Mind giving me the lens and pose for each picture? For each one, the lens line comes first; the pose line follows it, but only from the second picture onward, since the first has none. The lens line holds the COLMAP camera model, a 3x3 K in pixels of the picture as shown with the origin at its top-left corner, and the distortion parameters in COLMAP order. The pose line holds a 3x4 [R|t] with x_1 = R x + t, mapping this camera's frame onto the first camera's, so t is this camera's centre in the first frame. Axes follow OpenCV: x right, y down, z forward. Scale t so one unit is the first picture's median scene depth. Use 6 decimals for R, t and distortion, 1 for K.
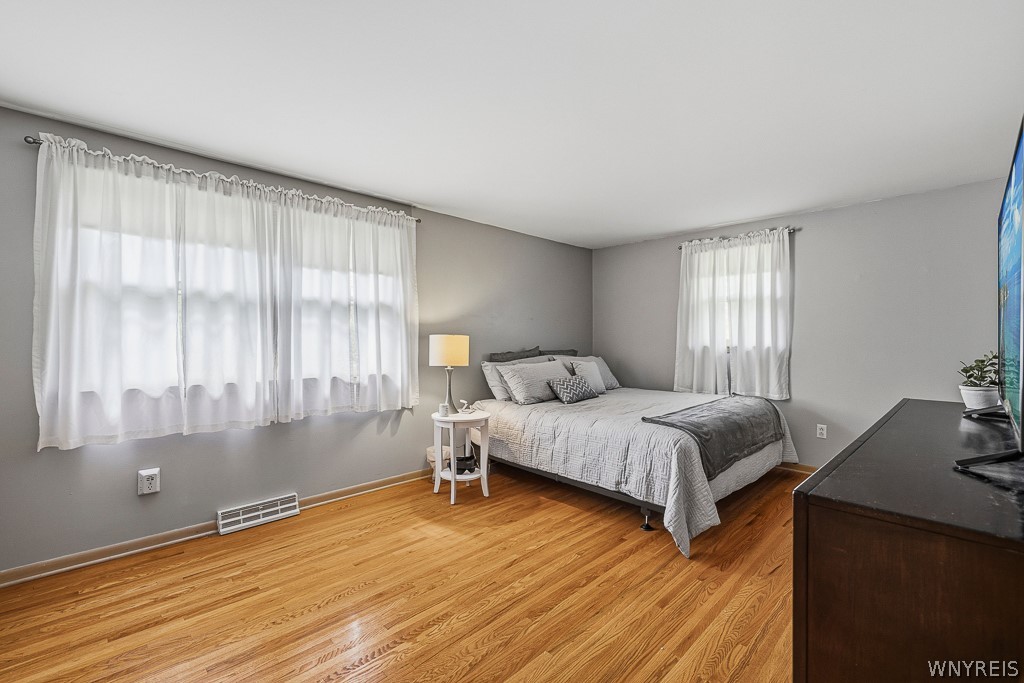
lens RADIAL K [[436.8, 0, 514.9], [0, 436.8, 342.2], [0, 0, 1]] dist [-0.001387, -0.000528]
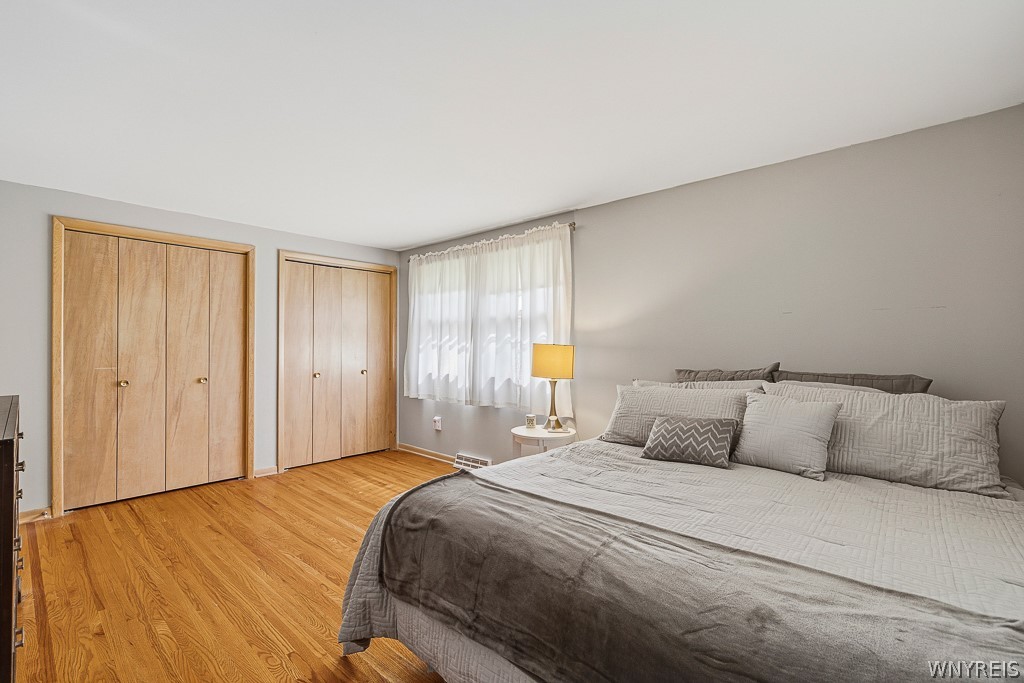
lens RADIAL K [[444.9, 0, 496.8], [0, 444.9, 344.9], [0, 0, 1]] dist [-0.000876, -0.000045]
pose [[0.055461, -0.003886, -0.998453, 0.999915], [-0.010702, 0.999933, -0.004486, -0.010696], [0.998403, 0.010935, 0.055416, 1.056334]]
